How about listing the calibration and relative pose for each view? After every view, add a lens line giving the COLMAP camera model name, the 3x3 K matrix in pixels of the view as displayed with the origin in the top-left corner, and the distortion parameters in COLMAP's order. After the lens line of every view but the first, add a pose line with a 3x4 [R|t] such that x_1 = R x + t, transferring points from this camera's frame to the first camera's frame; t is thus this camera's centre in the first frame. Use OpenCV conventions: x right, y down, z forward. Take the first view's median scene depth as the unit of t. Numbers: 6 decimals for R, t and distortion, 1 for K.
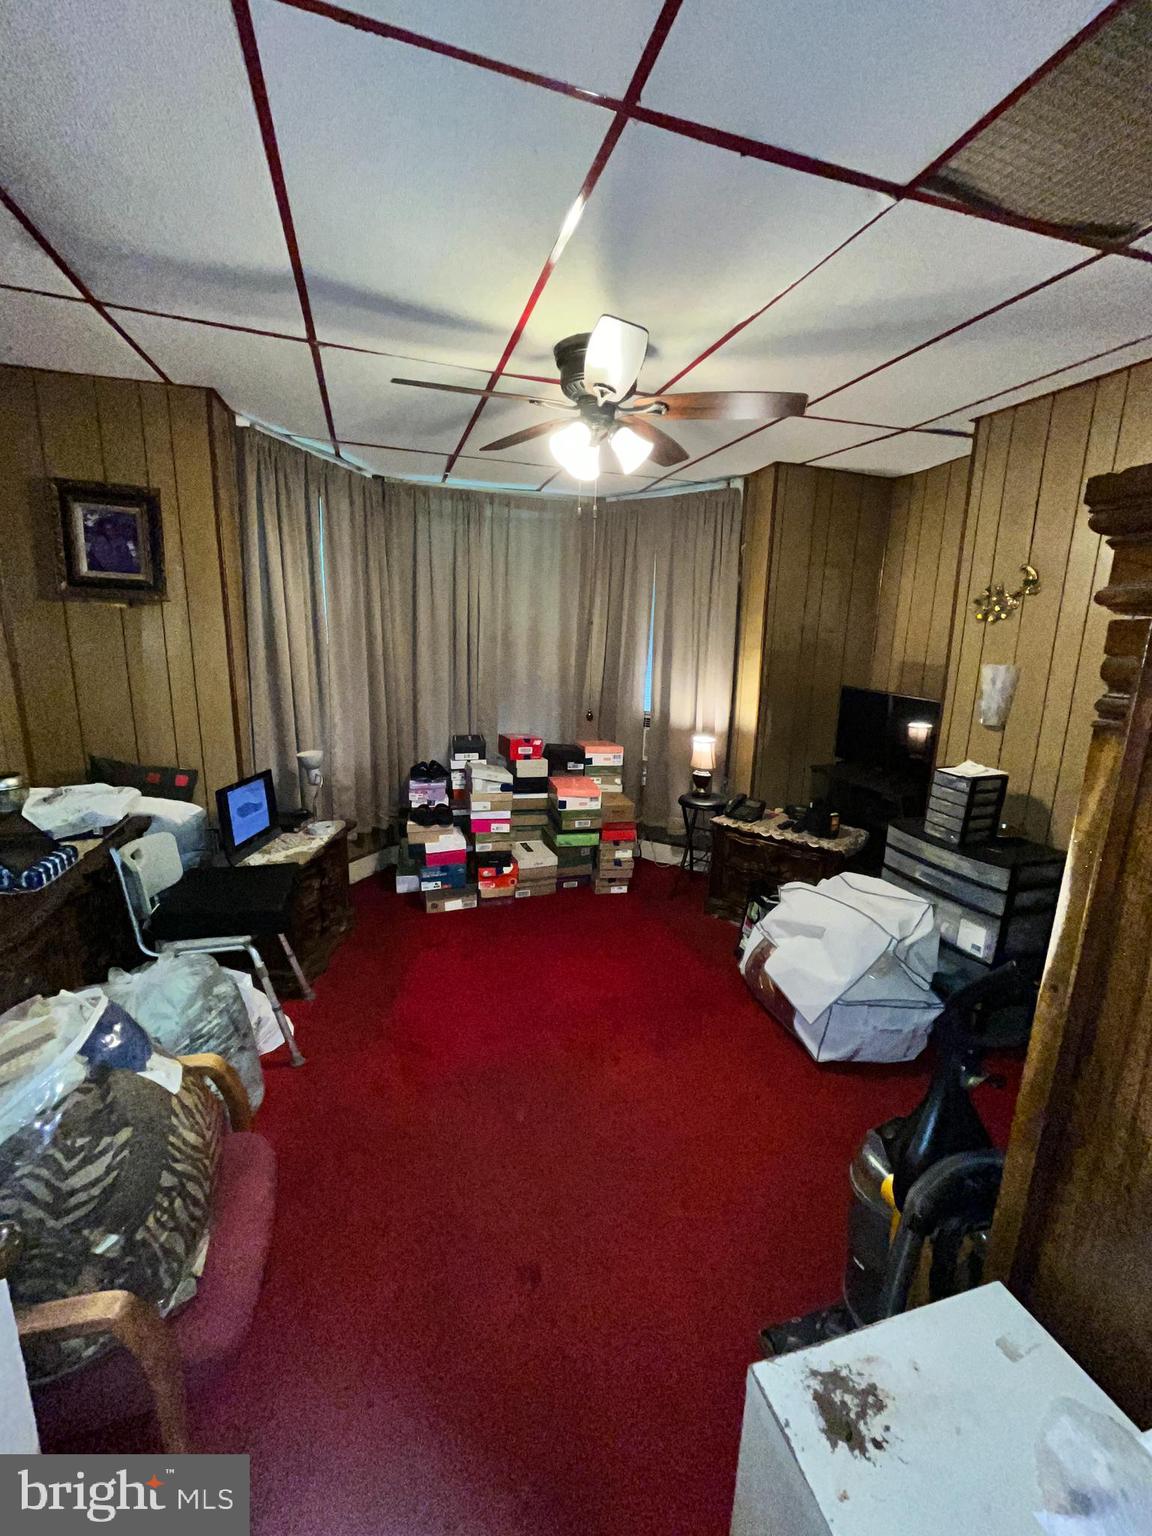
lens RADIAL K [[621.6, 0, 578.8], [0, 621.6, 767.6], [0, 0, 1]] dist [-0.002458, -0.000045]
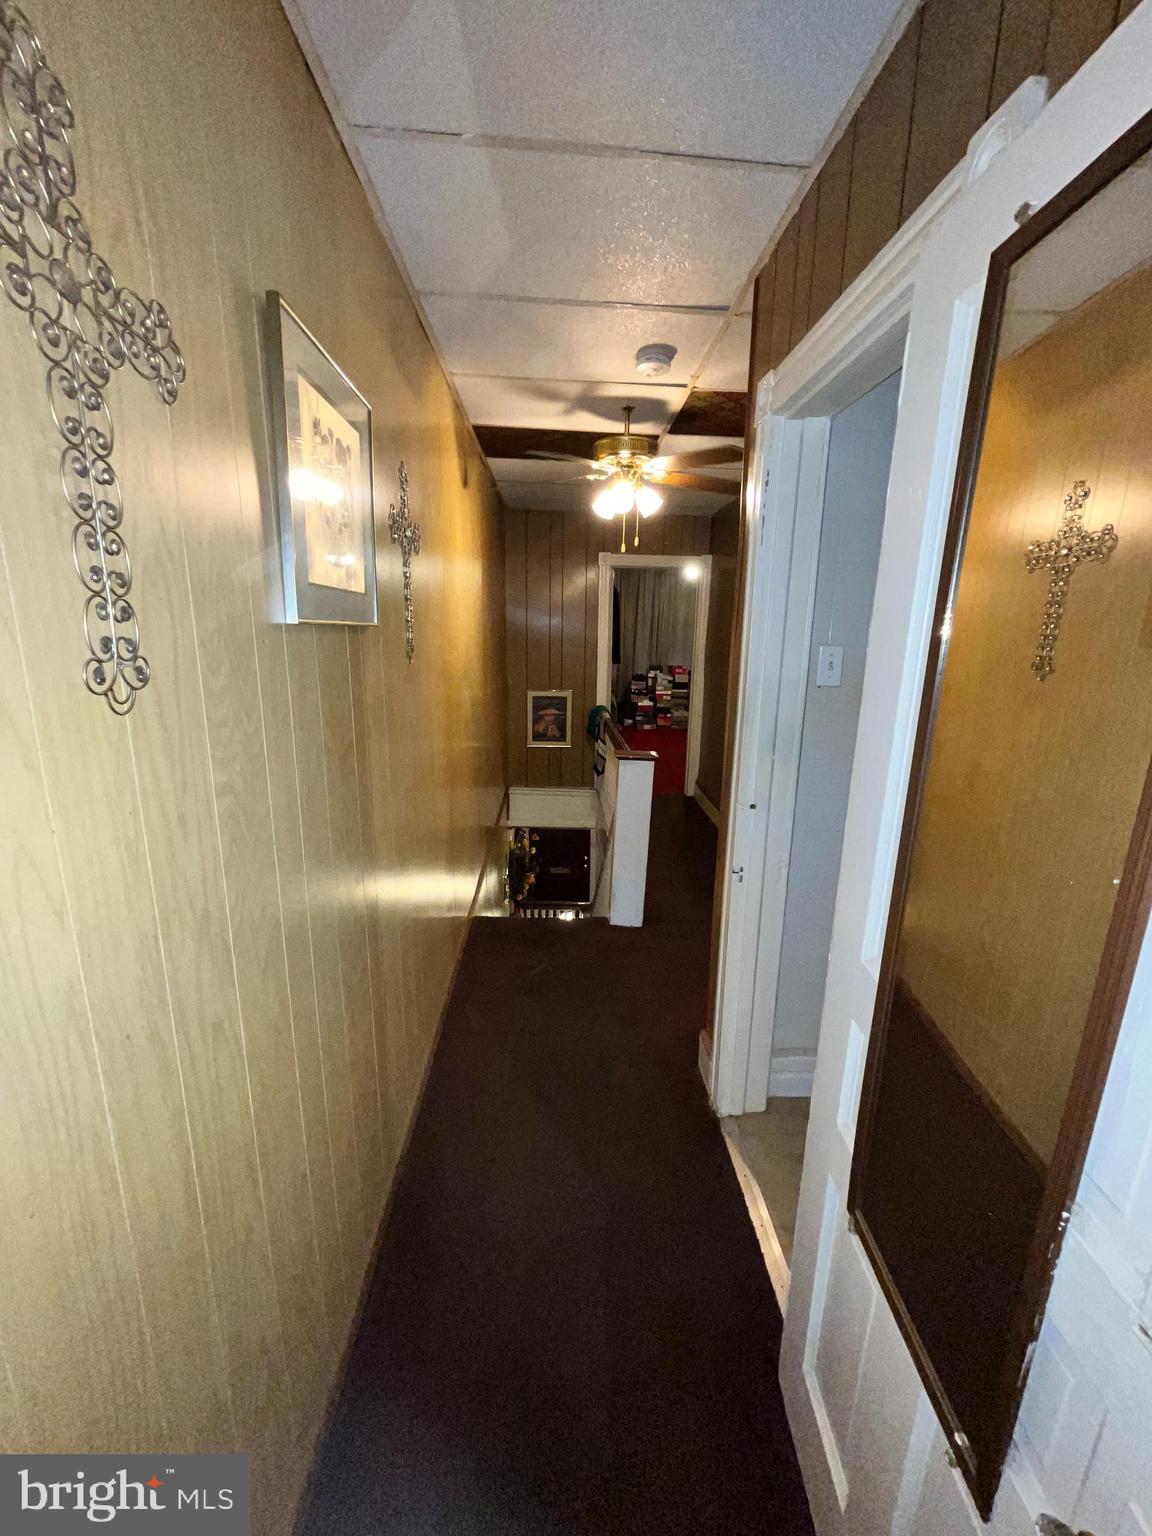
lens RADIAL K [[621.6, 0, 576.9], [0, 621.6, 769.0], [0, 0, 1]] dist [-0.002458, -0.000045]
pose [[0.962068, 0.059677, -0.266203, 0.204951], [-0.054018, 0.998132, 0.028538, 0.319771], [0.267409, -0.013076, 0.963494, -1.488478]]
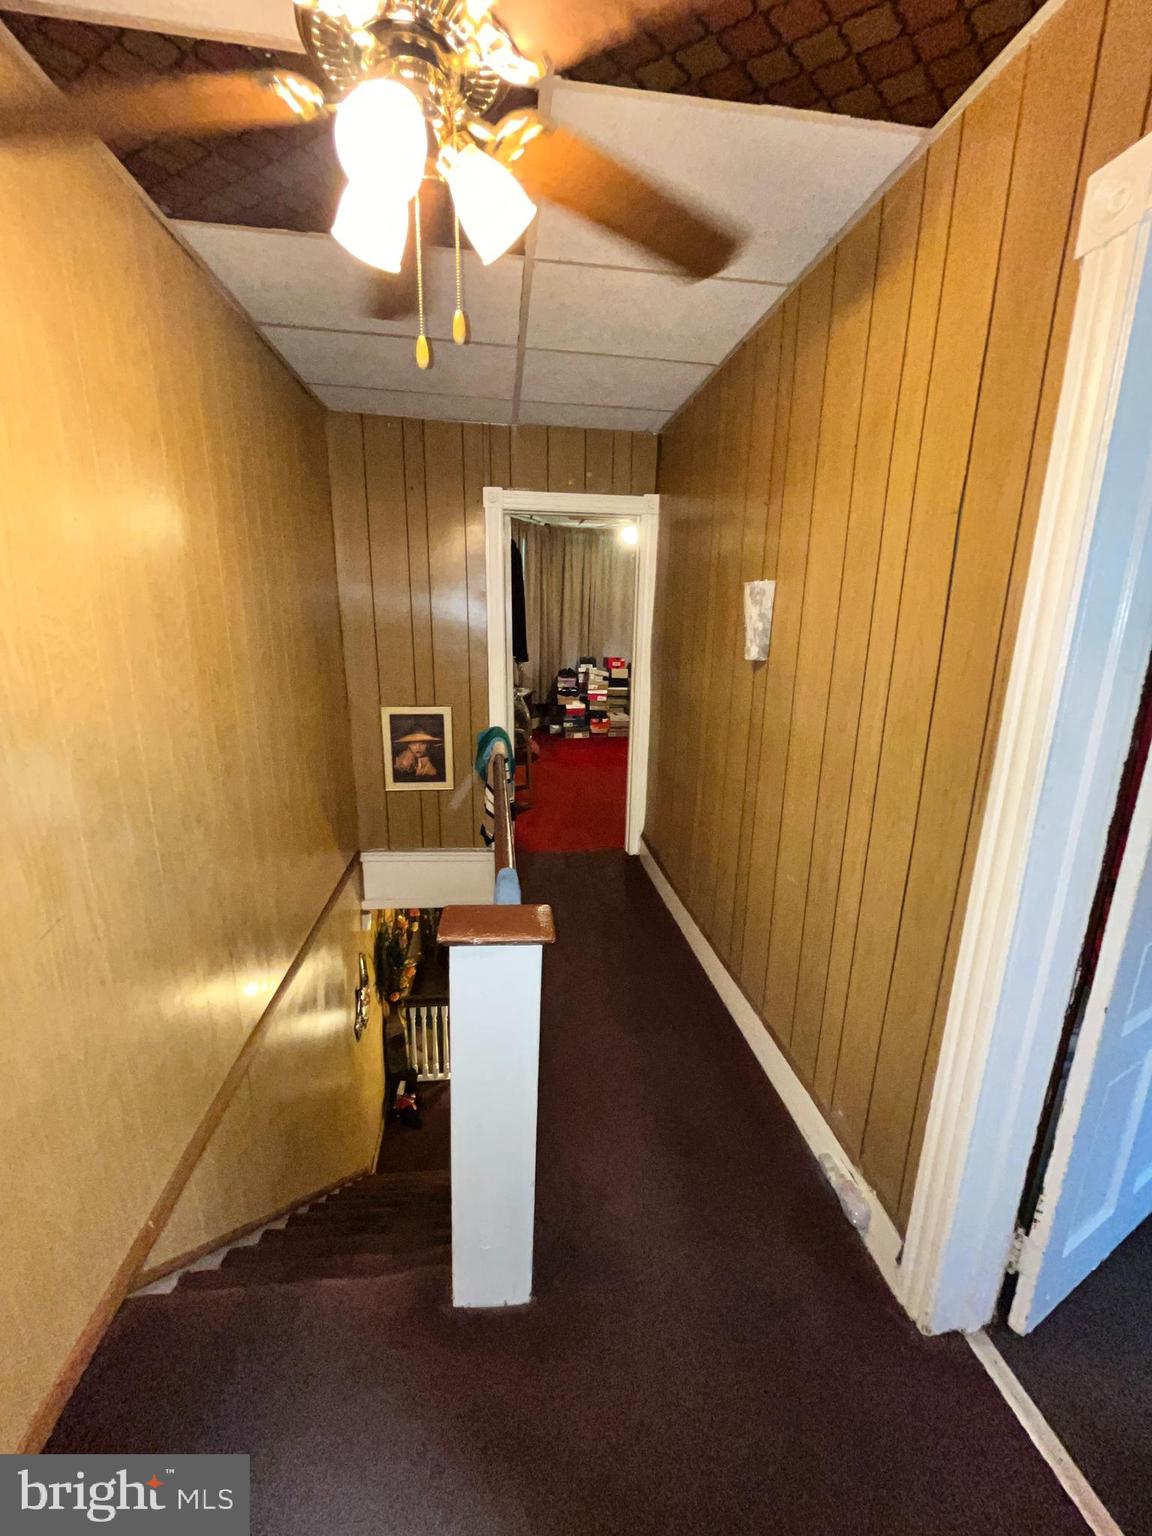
lens RADIAL K [[621.6, 0, 572.4], [0, 621.6, 768.2], [0, 0, 1]] dist [-0.002458, -0.000045]
pose [[0.982141, 0.041110, -0.183602, 0.155086], [-0.033429, 0.998439, 0.044740, 0.225749], [0.185155, -0.037804, 0.981982, -0.983760]]
